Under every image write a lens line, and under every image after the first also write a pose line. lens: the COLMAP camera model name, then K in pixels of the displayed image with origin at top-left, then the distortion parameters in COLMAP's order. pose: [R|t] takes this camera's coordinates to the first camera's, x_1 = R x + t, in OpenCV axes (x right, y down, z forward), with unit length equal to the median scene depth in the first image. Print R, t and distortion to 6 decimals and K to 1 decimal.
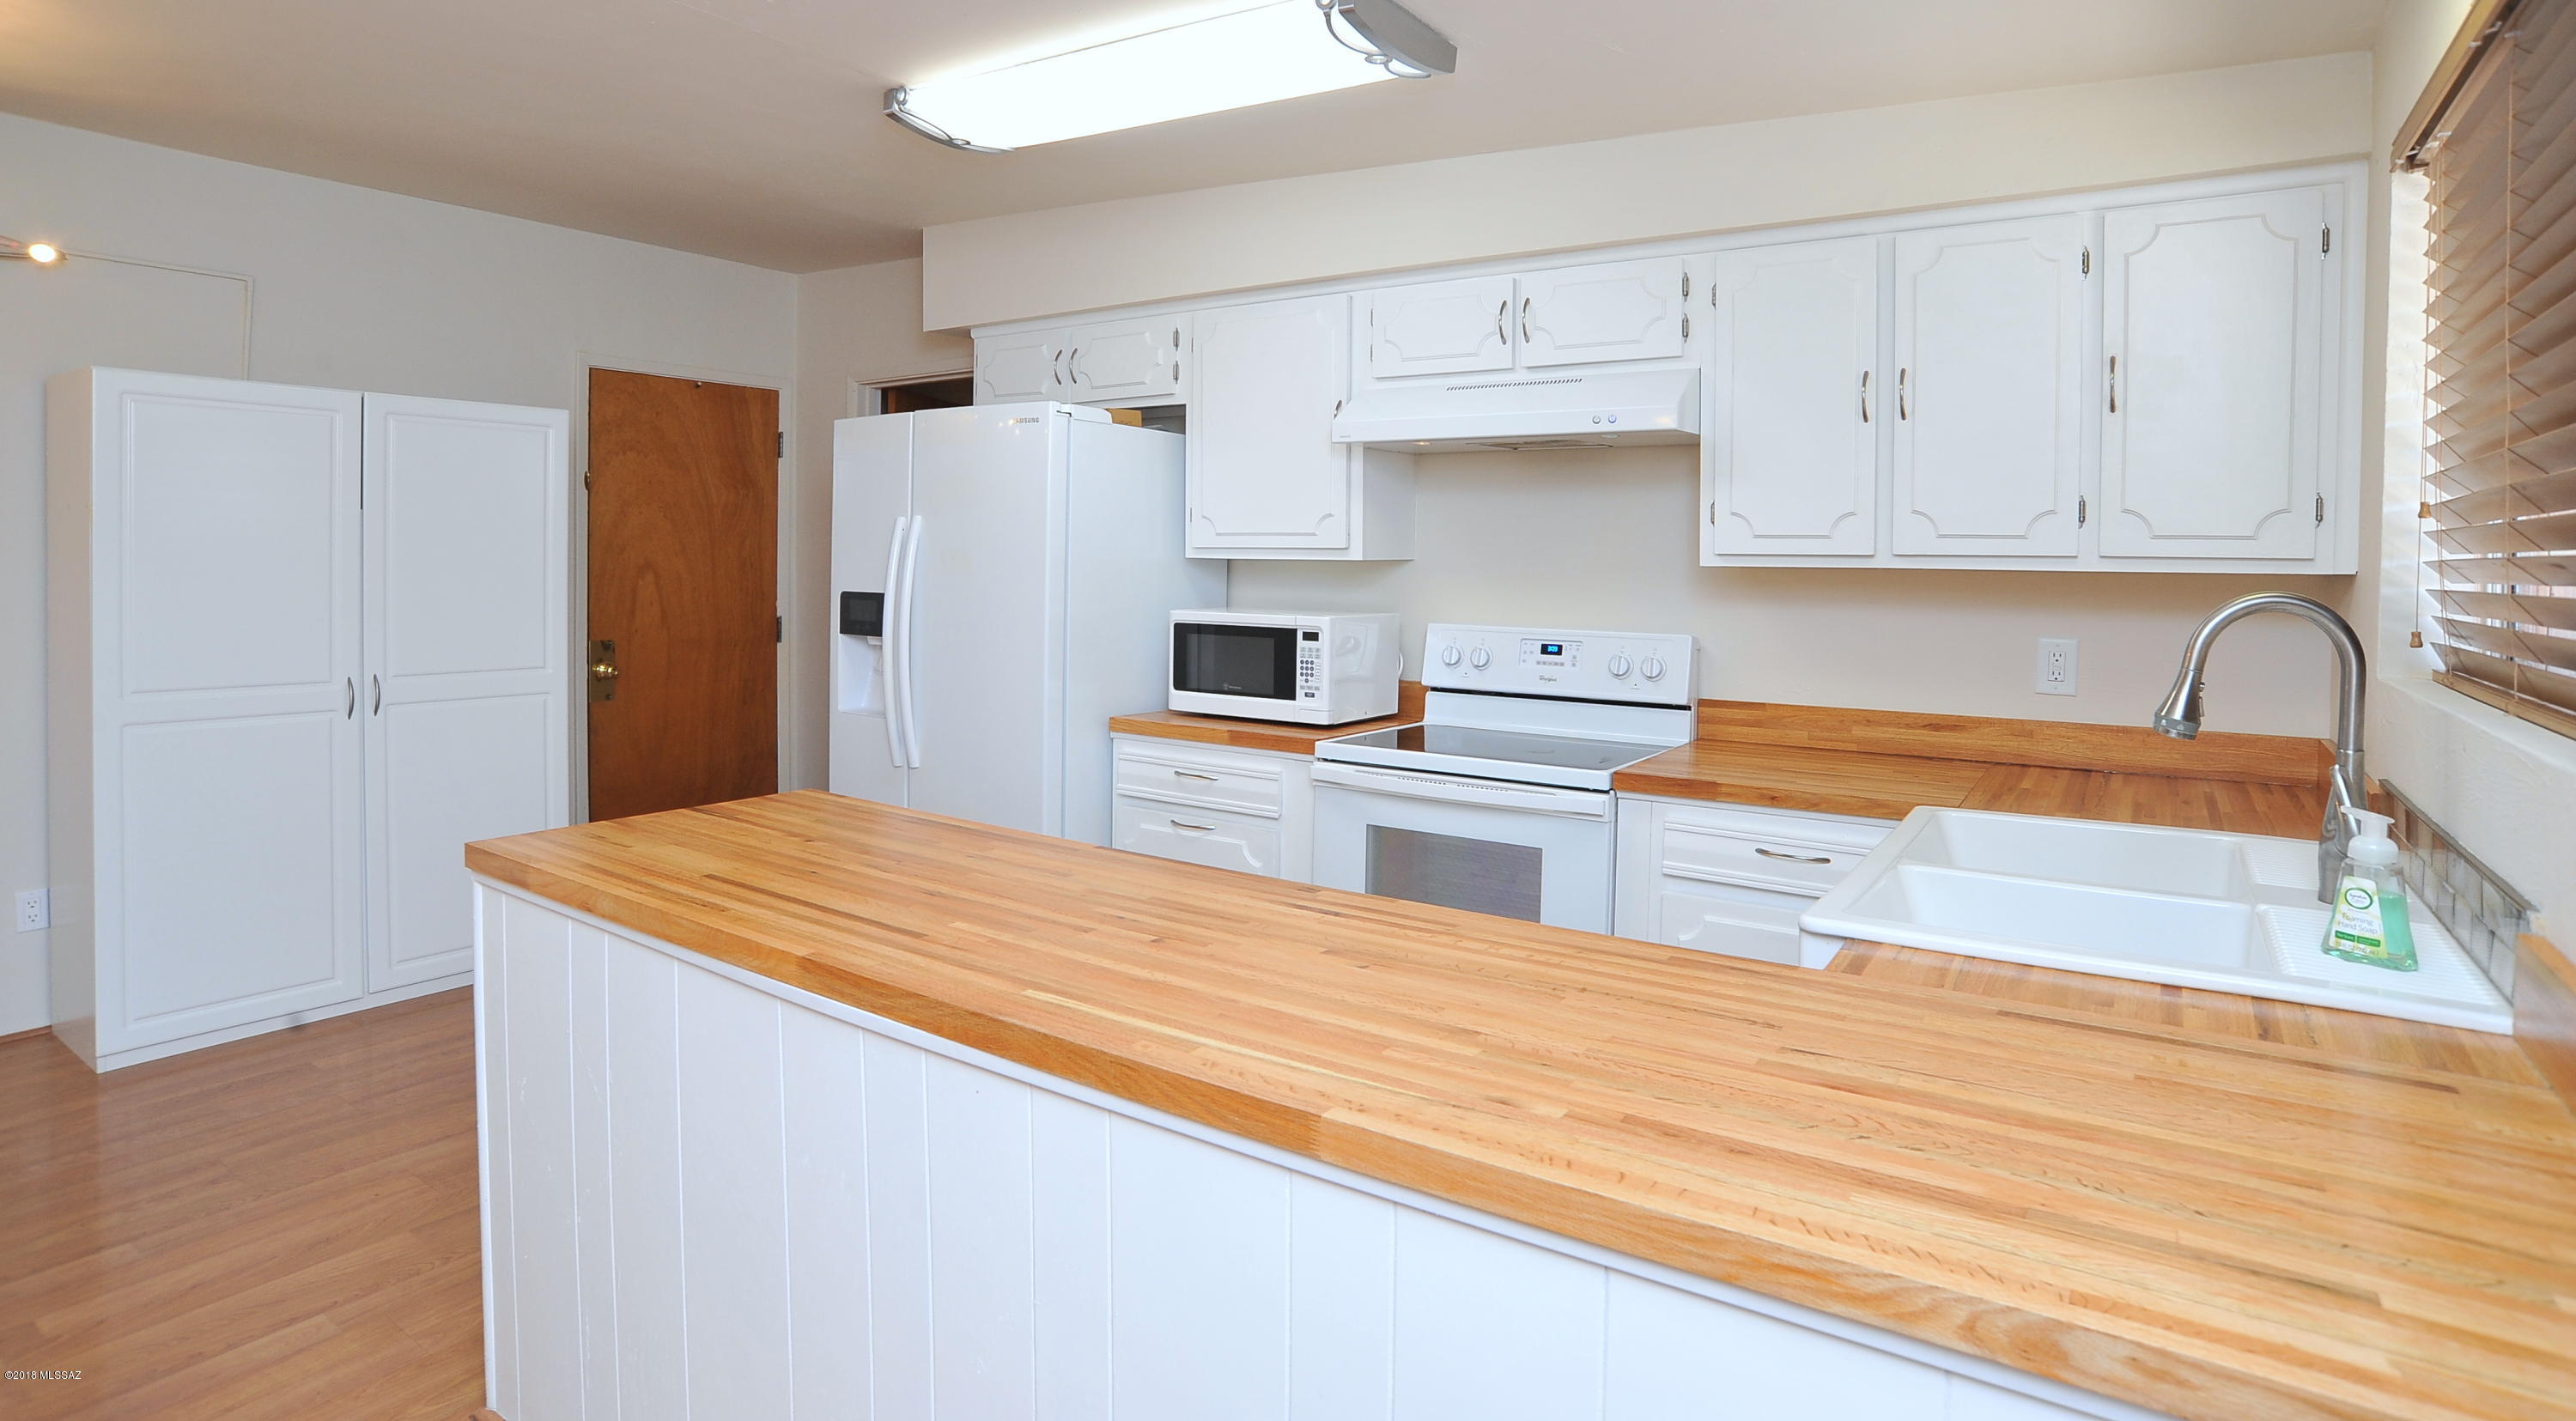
lens RADIAL K [[1308.8, 0, 1285.2], [0, 1308.8, 597.0], [0, 0, 1]] dist [-0.103970, 0.053391]
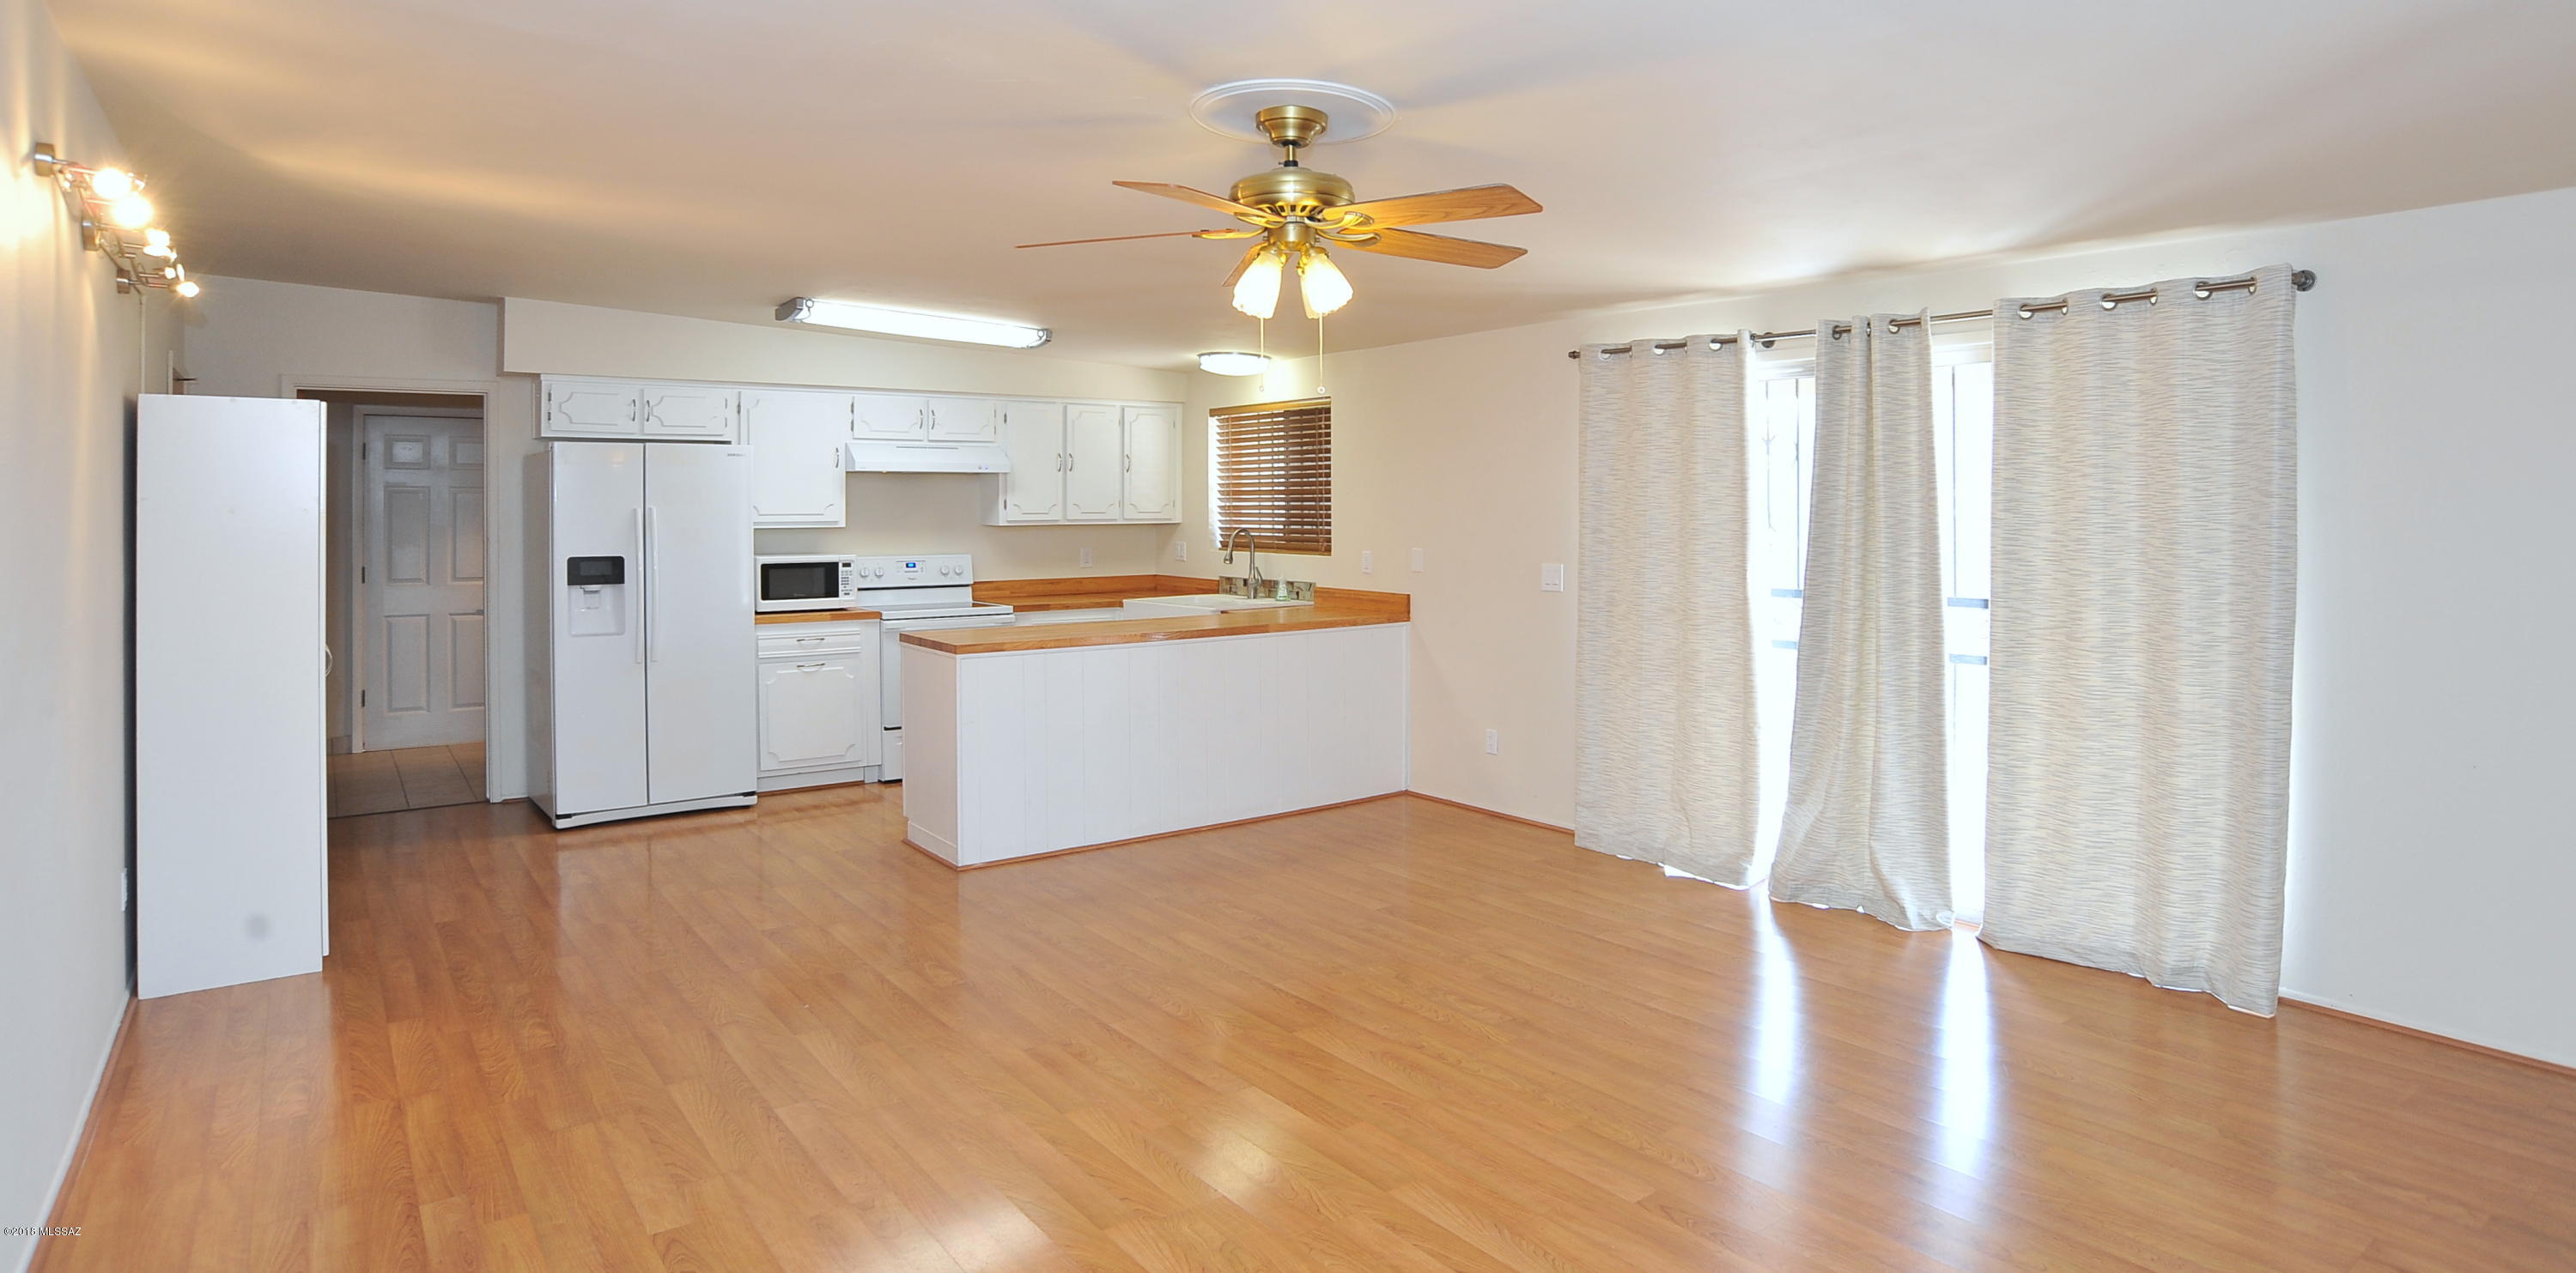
lens RADIAL K [[1363.8, 0, 1258.8], [0, 1363.8, 510.5], [0, 0, 1]] dist [-0.074075, 0.000109]
pose [[0.341731, -0.016876, 0.939646, -1.861938], [0.034798, 0.999380, 0.005294, -0.046501], [-0.939153, 0.030889, 0.342107, -0.347799]]
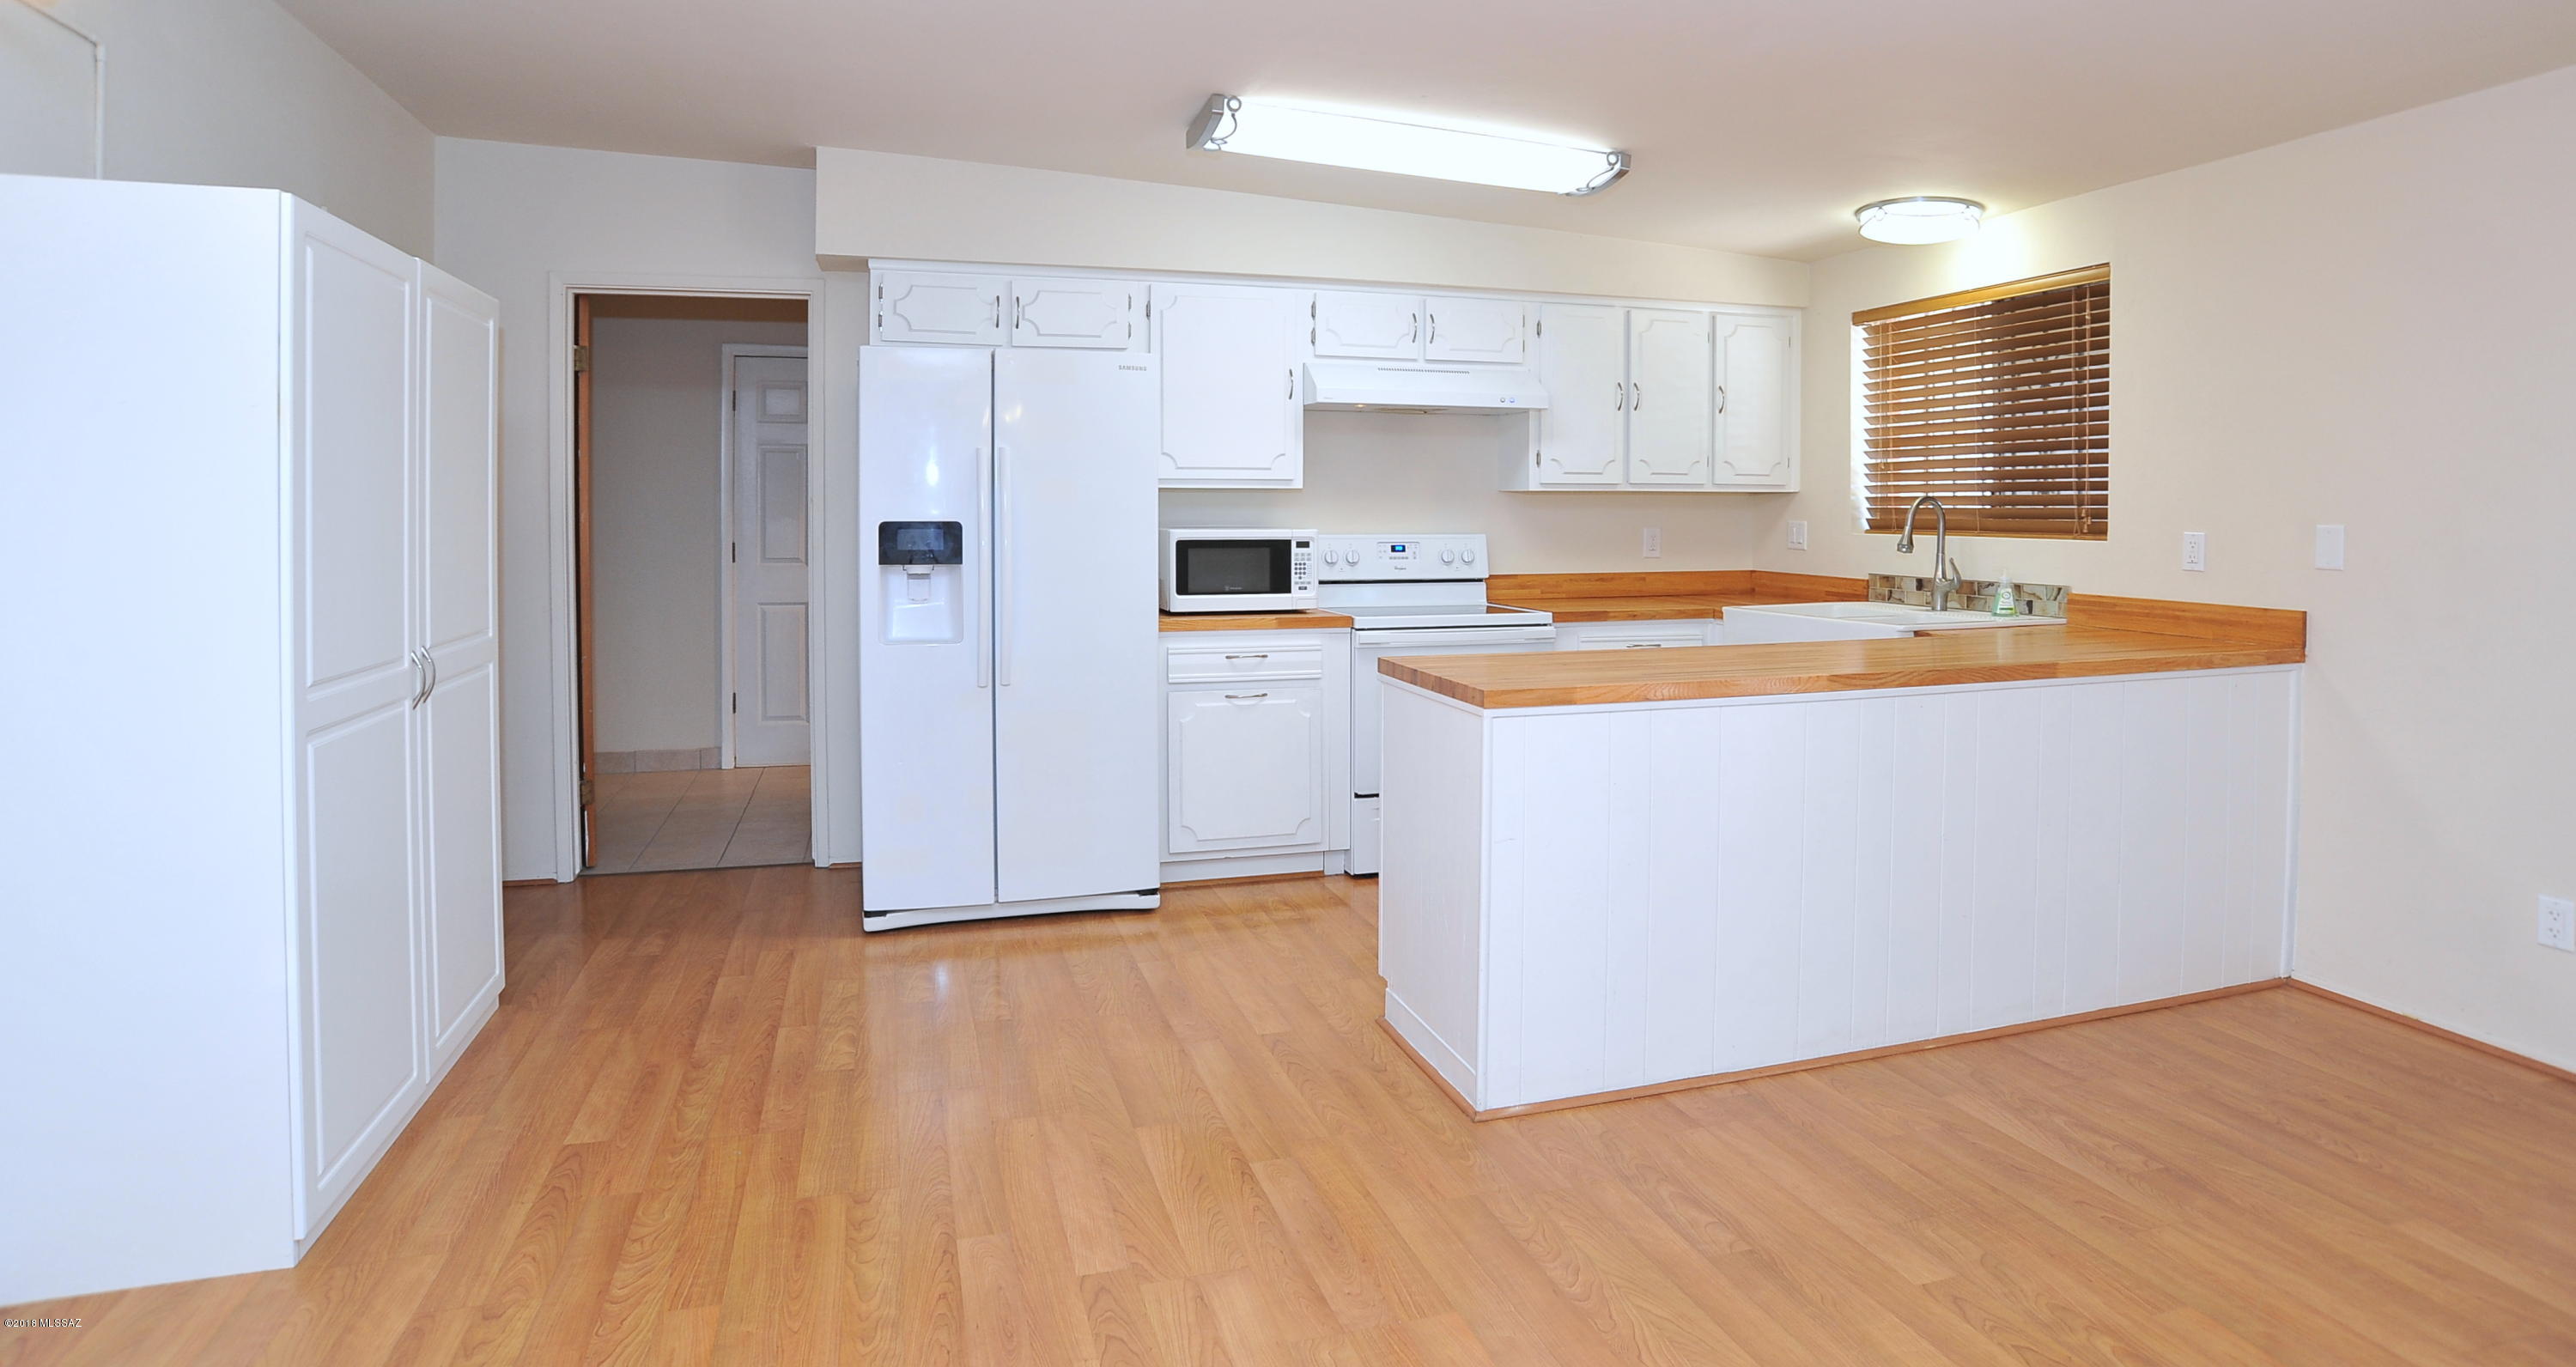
lens RADIAL K [[1319.4, 0, 1284.8], [0, 1319.4, 544.3], [0, 0, 1]] dist [-0.090891, 0.001320]
pose [[0.633945, -0.032214, 0.772707, -1.116621], [0.028820, 0.999422, 0.018021, 0.005124], [-0.772841, 0.010845, 0.634507, 0.162619]]
